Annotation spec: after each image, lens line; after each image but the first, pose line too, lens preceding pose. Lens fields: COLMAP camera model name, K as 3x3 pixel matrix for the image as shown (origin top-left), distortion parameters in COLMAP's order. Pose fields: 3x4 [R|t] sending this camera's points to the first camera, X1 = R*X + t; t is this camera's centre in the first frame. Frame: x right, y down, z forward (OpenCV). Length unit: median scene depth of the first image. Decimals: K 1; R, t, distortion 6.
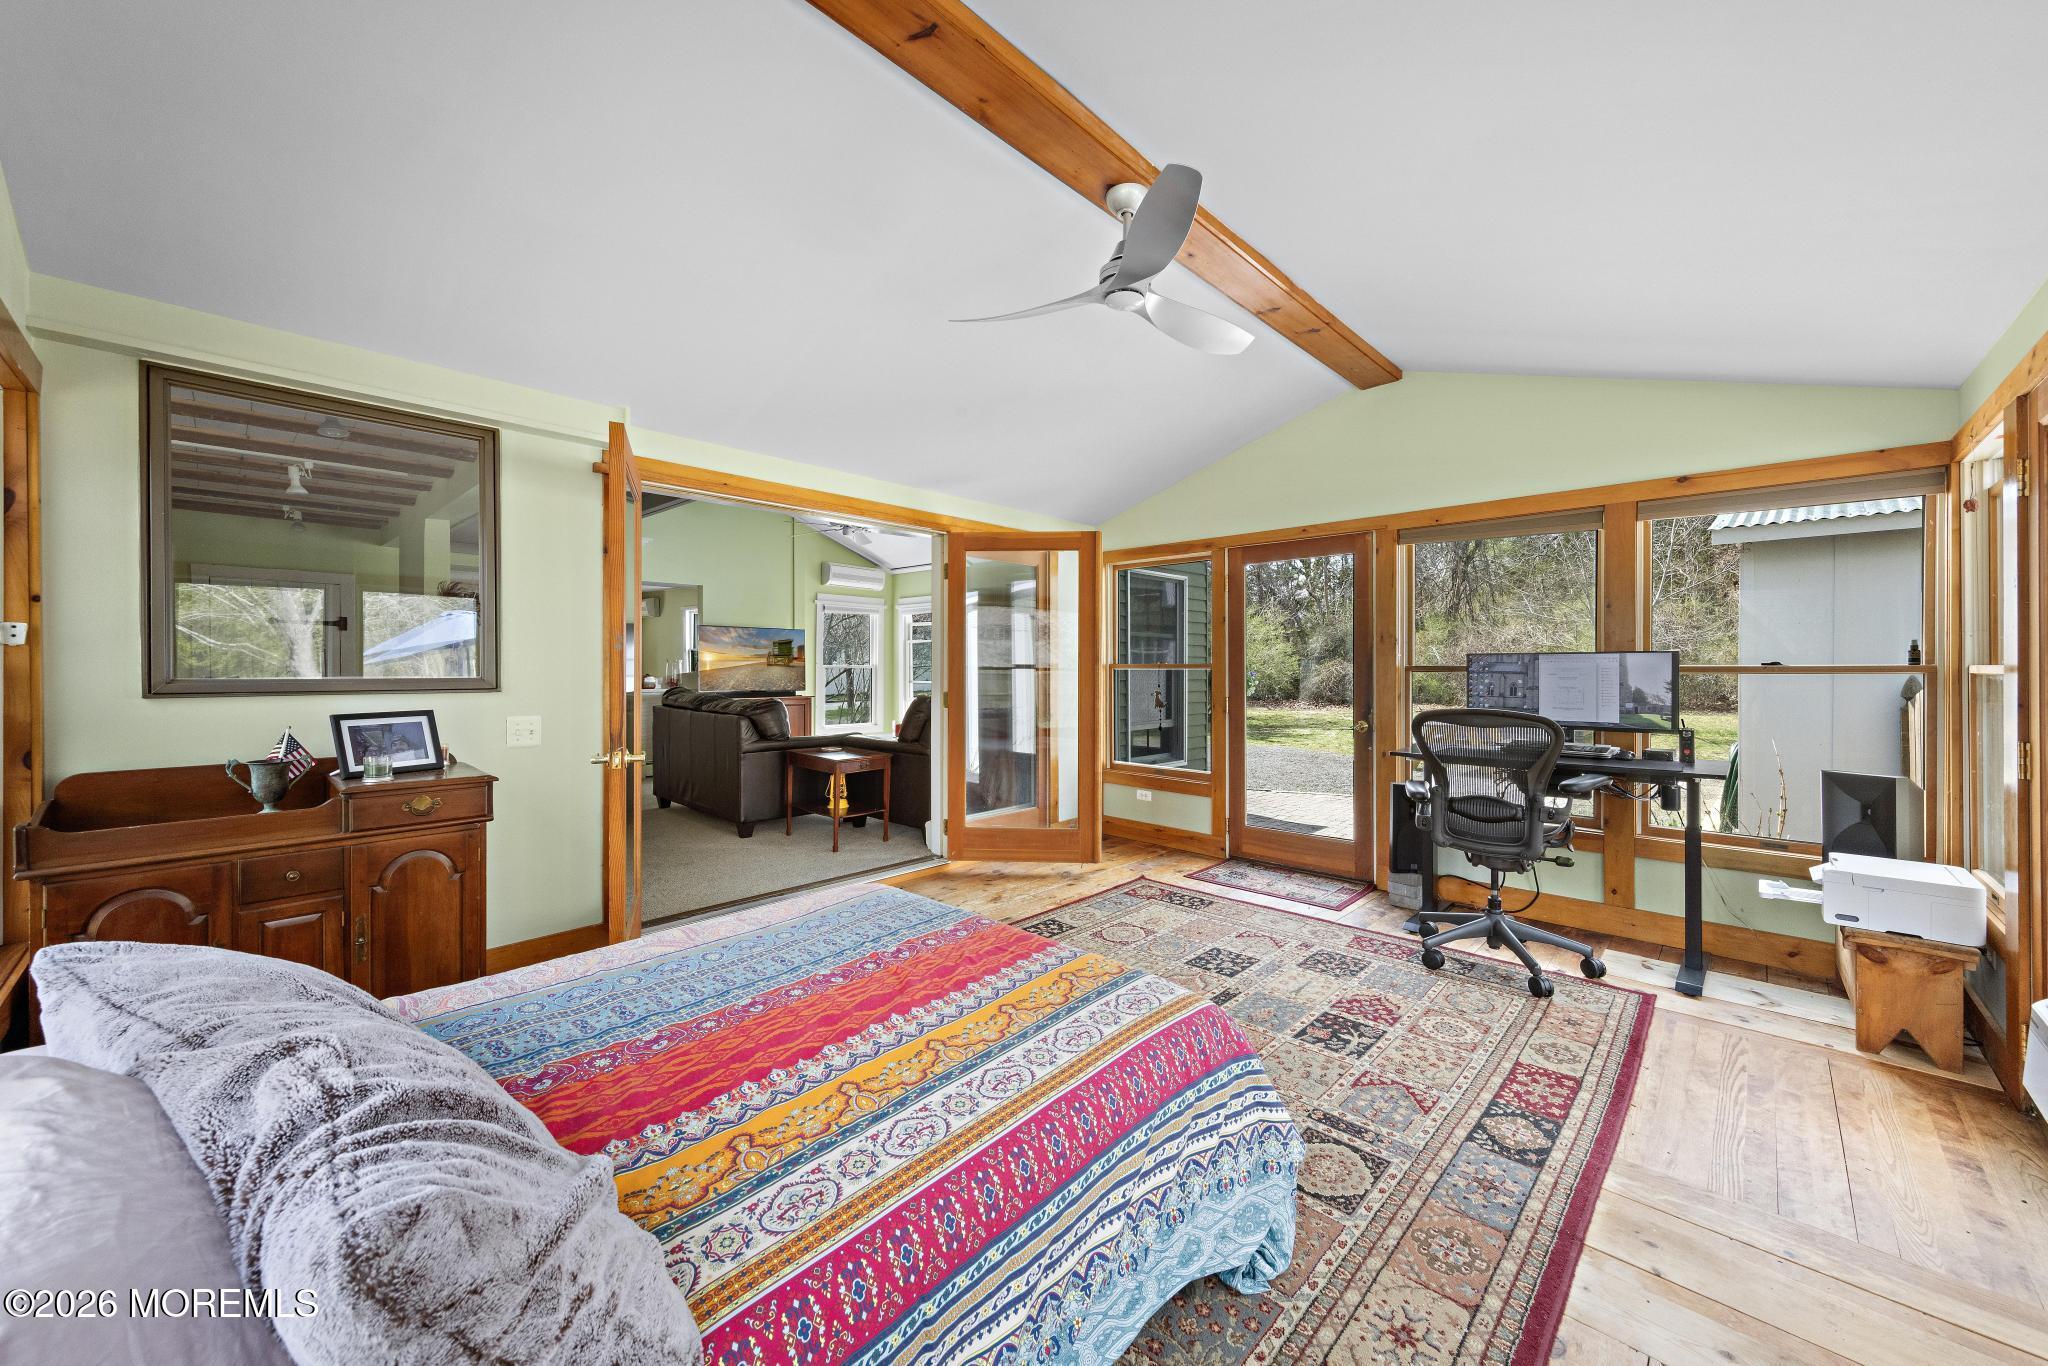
lens RADIAL K [[765.0, 0, 1028.0], [0, 765.0, 669.6], [0, 0, 1]] dist [0.000950, 0.000077]
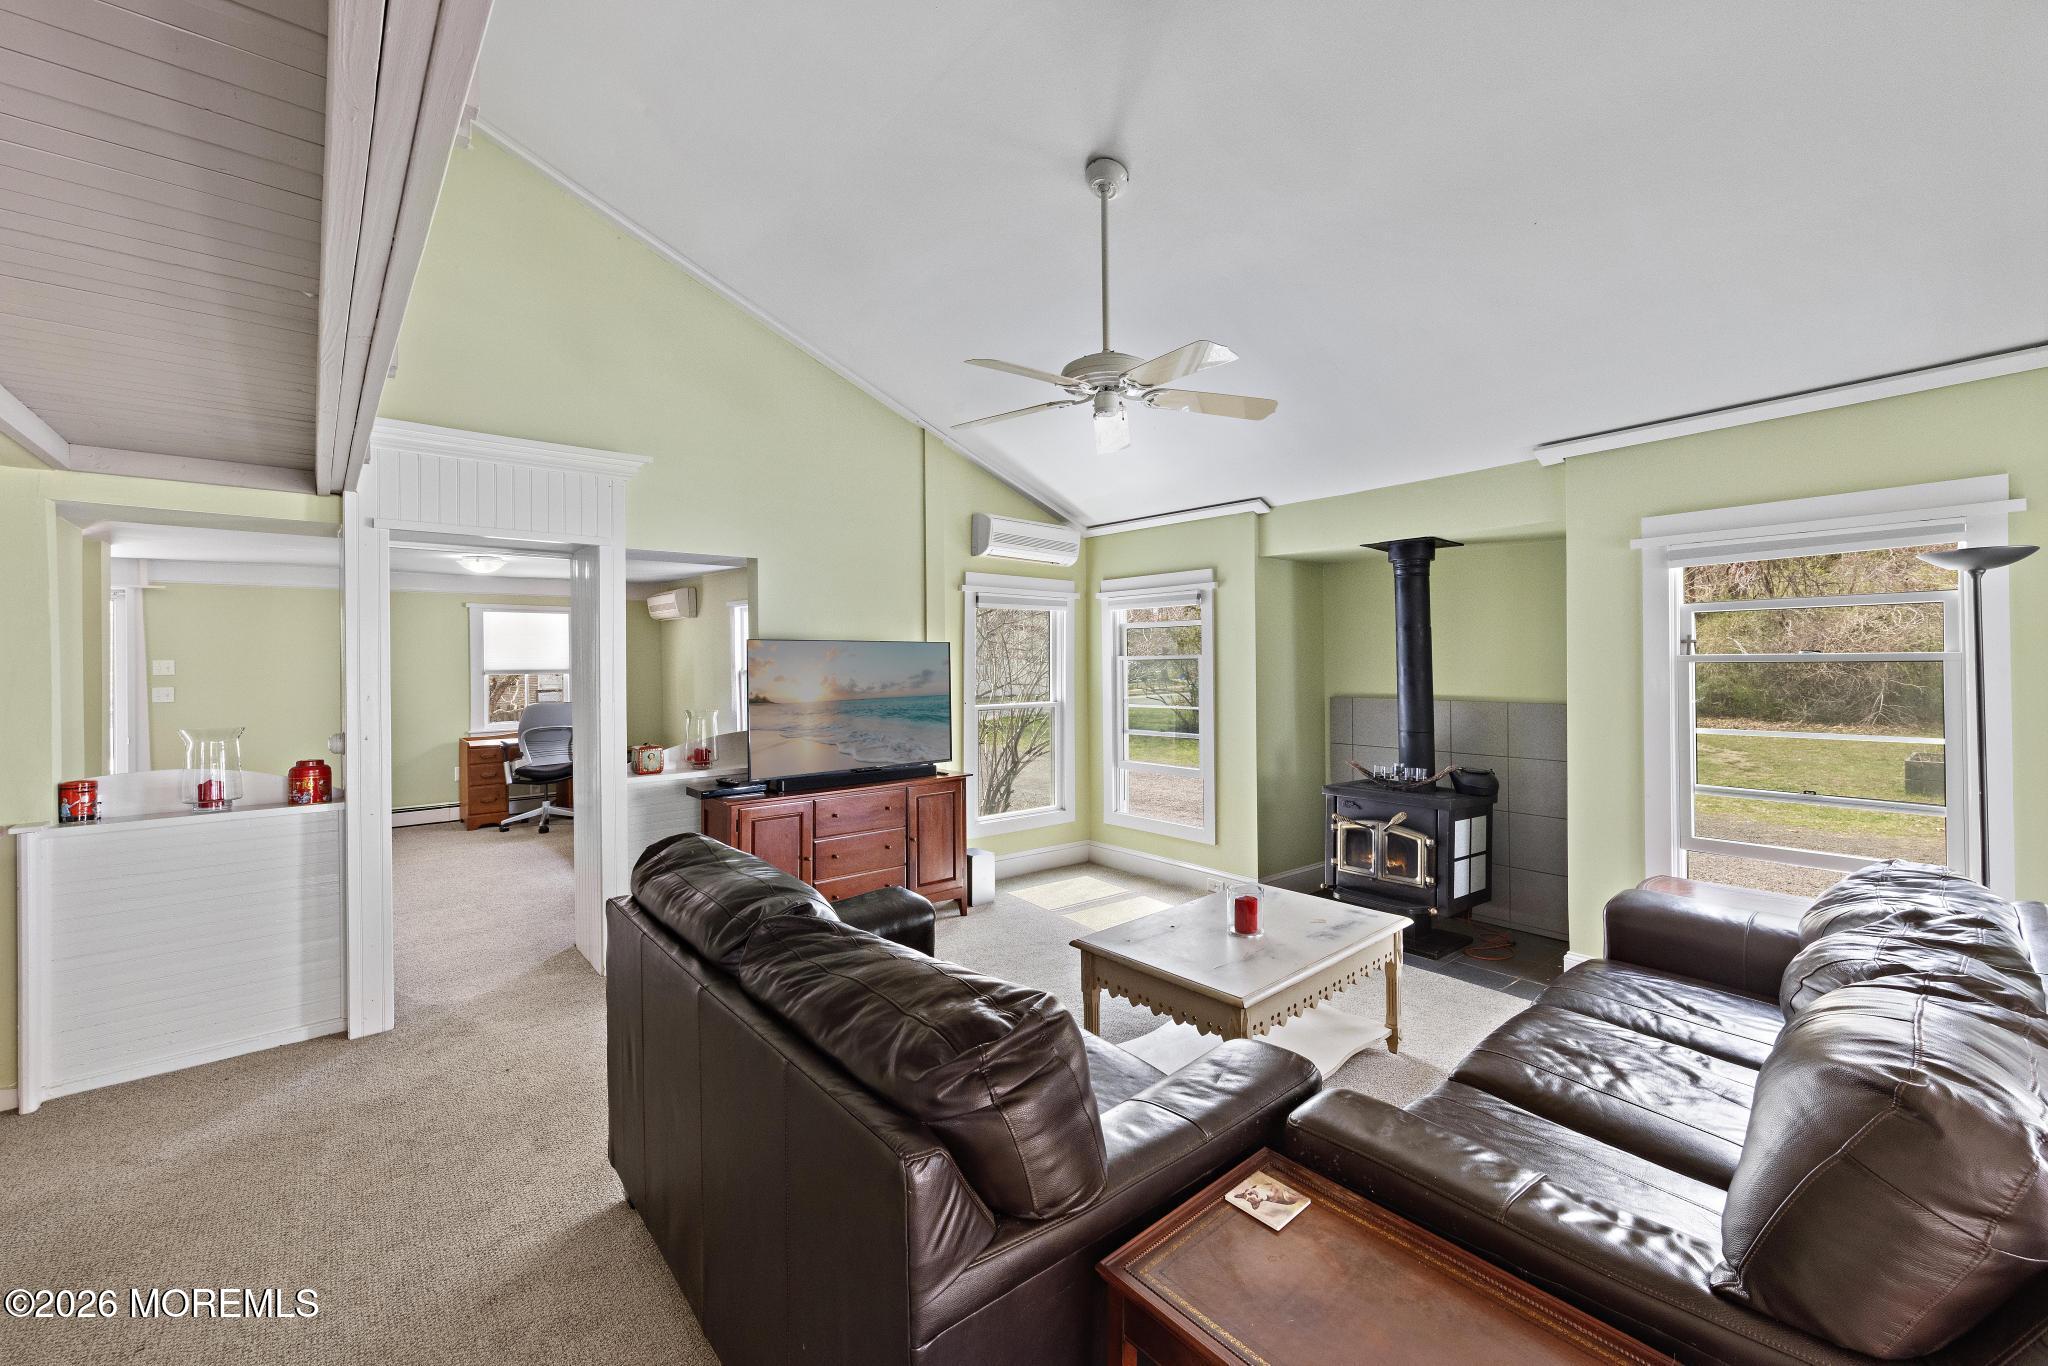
lens RADIAL K [[823.6, 0, 1032.1], [0, 823.6, 661.0], [0, 0, 1]] dist [0.006996, -0.000473]
pose [[0.995751, -0.008885, -0.091656, -0.178348], [0.008731, 0.999960, -0.002087, -0.036291], [0.091671, 0.001278, 0.995789, 0.436210]]
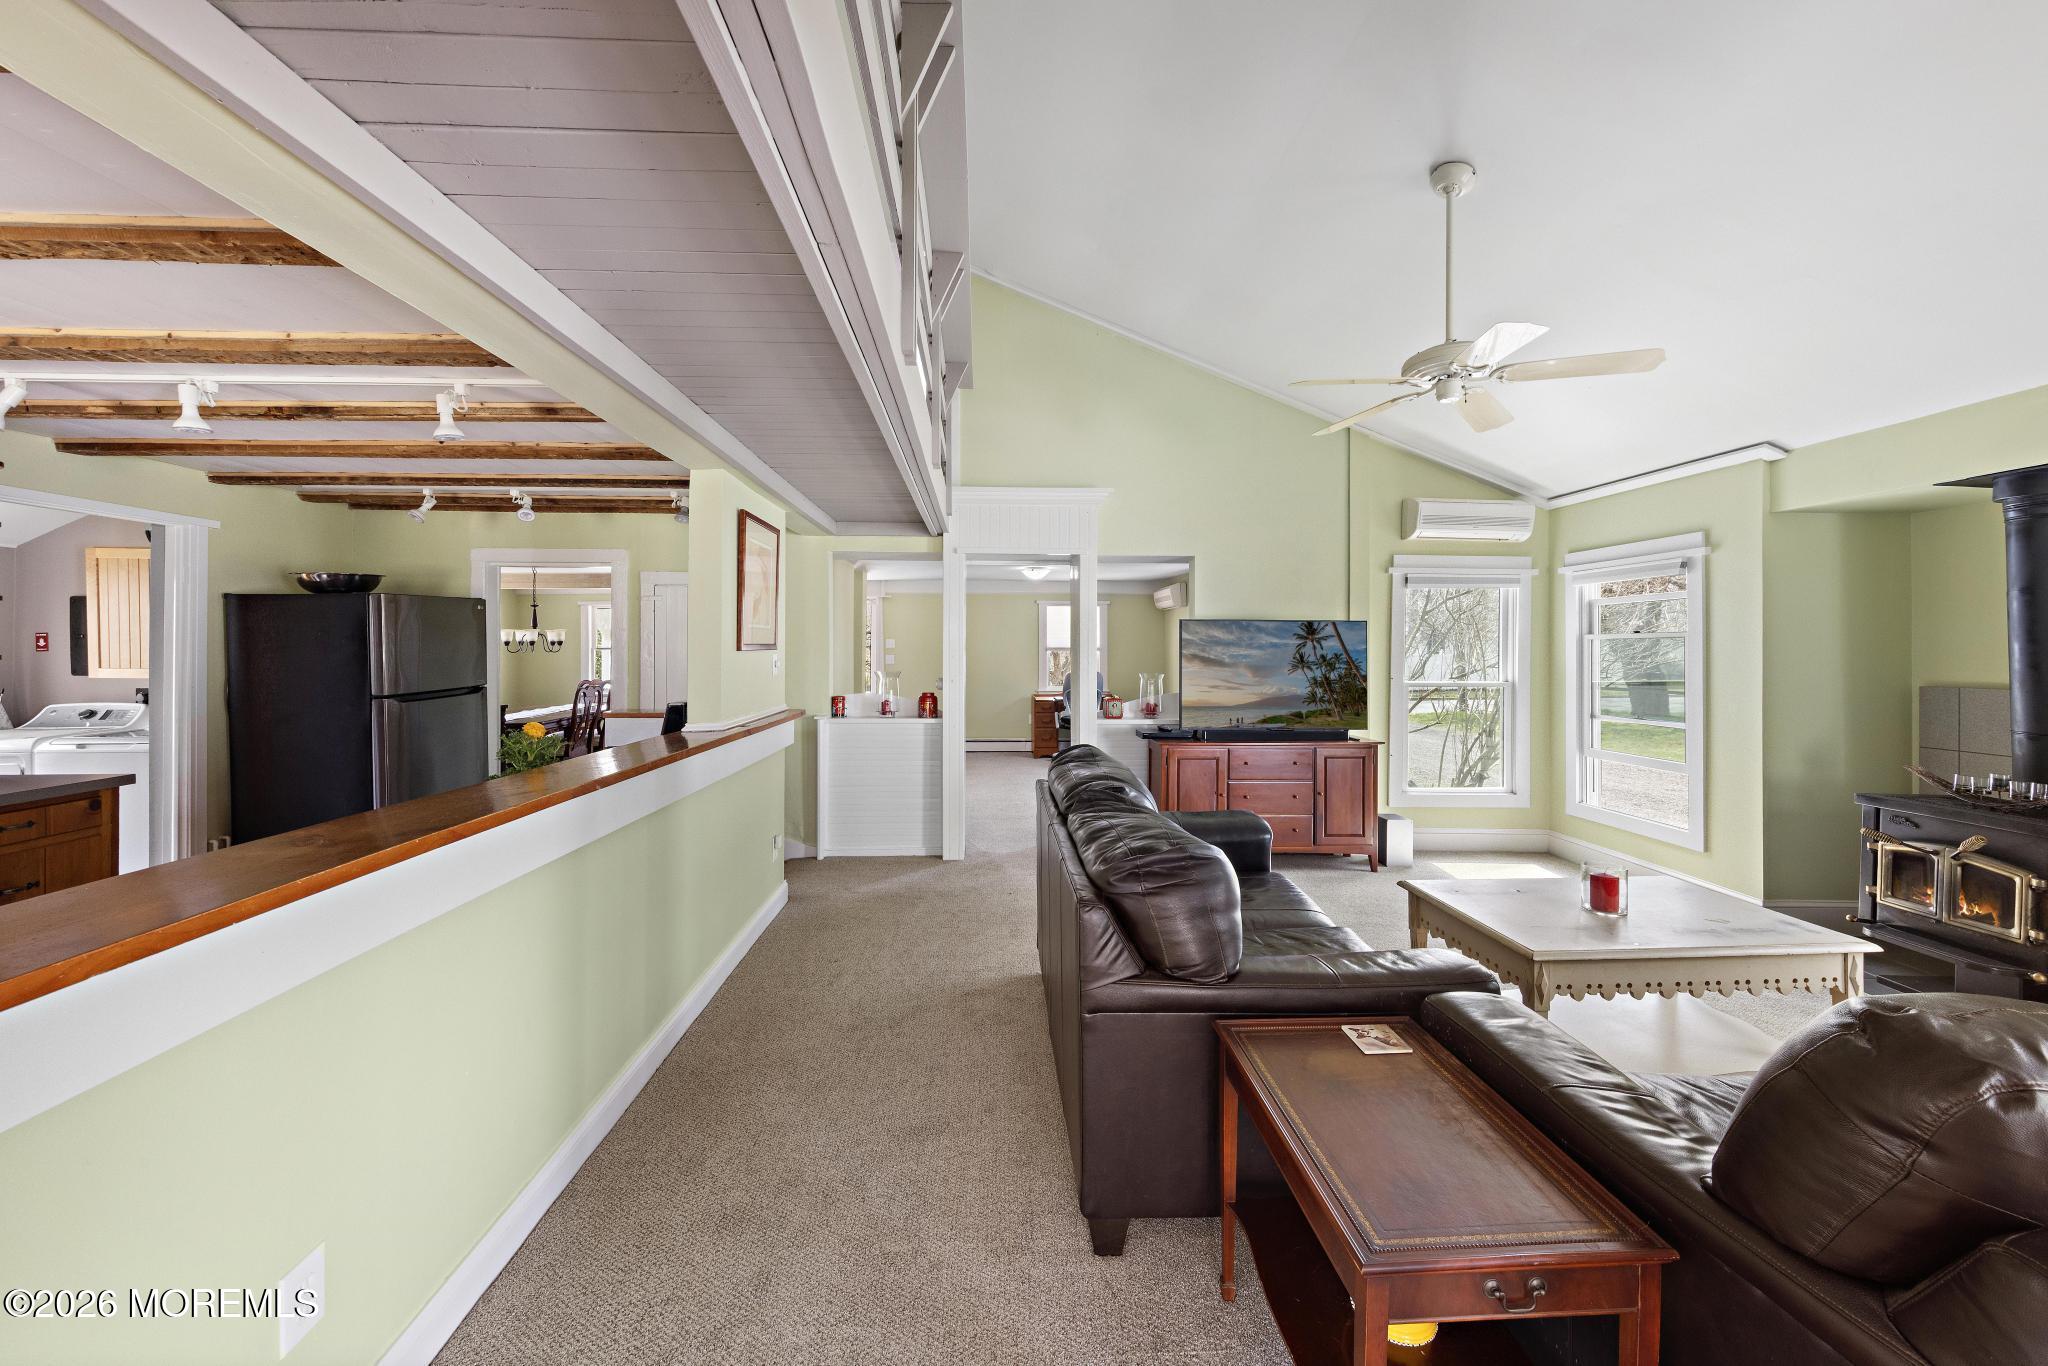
lens RADIAL K [[752.9, 0, 1020.6], [0, 752.9, 648.1], [0, 0, 1]] dist [0.006011, 0.000189]
pose [[0.726079, -0.001085, -0.687611, -0.092903], [-0.003435, 0.999981, -0.005205, -0.027129], [0.687603, 0.006141, 0.726061, 0.408227]]
